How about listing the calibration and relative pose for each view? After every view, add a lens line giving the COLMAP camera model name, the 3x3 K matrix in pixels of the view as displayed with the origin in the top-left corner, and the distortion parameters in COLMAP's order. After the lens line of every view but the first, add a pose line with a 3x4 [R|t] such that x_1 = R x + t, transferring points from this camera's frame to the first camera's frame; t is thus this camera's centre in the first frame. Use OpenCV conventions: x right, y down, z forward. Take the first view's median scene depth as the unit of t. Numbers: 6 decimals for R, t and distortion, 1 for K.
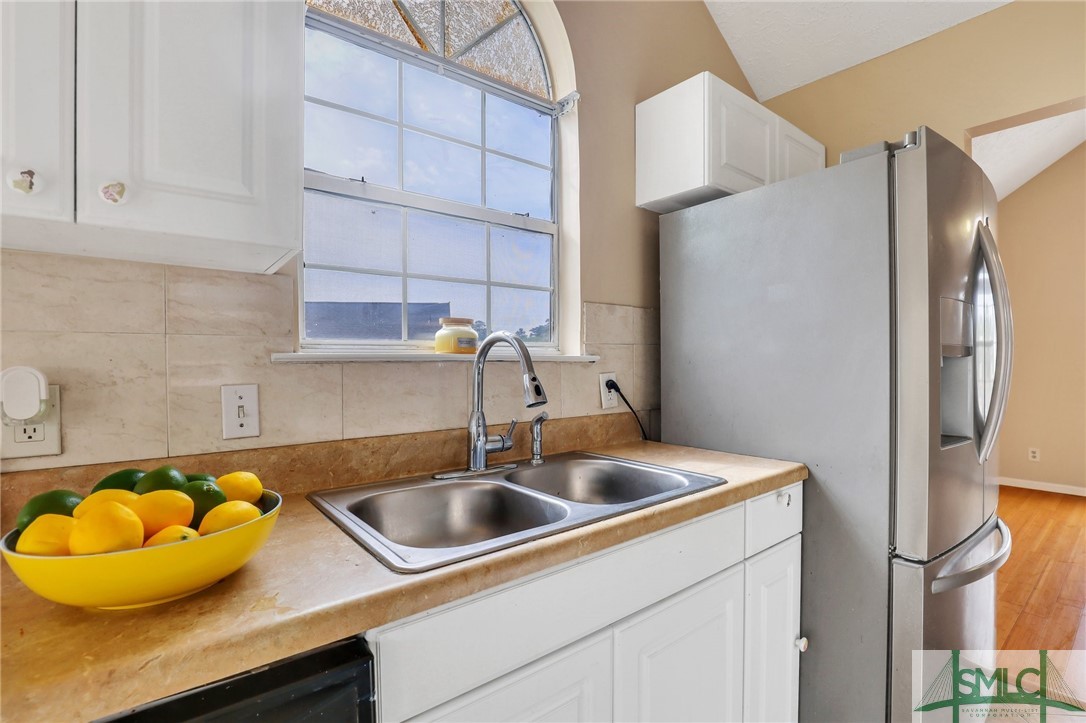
lens RADIAL K [[511.4, 0, 543.7], [0, 511.4, 367.0], [0, 0, 1]] dist [-0.033199, 0.003993]
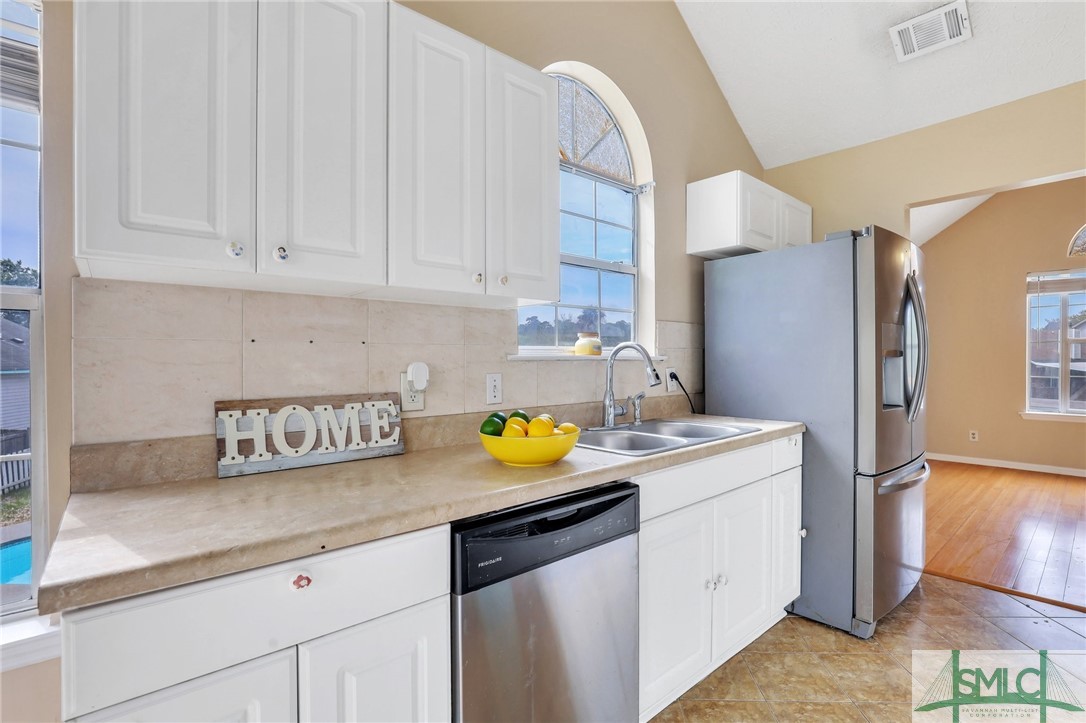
lens RADIAL K [[511.4, 0, 546.0], [0, 511.4, 368.2], [0, 0, 1]] dist [-0.033199, 0.003993]
pose [[0.999072, -0.002090, 0.043022, -0.374379], [0.001972, 0.999994, 0.002766, 0.009723], [-0.043027, -0.002679, 0.999070, -0.581218]]
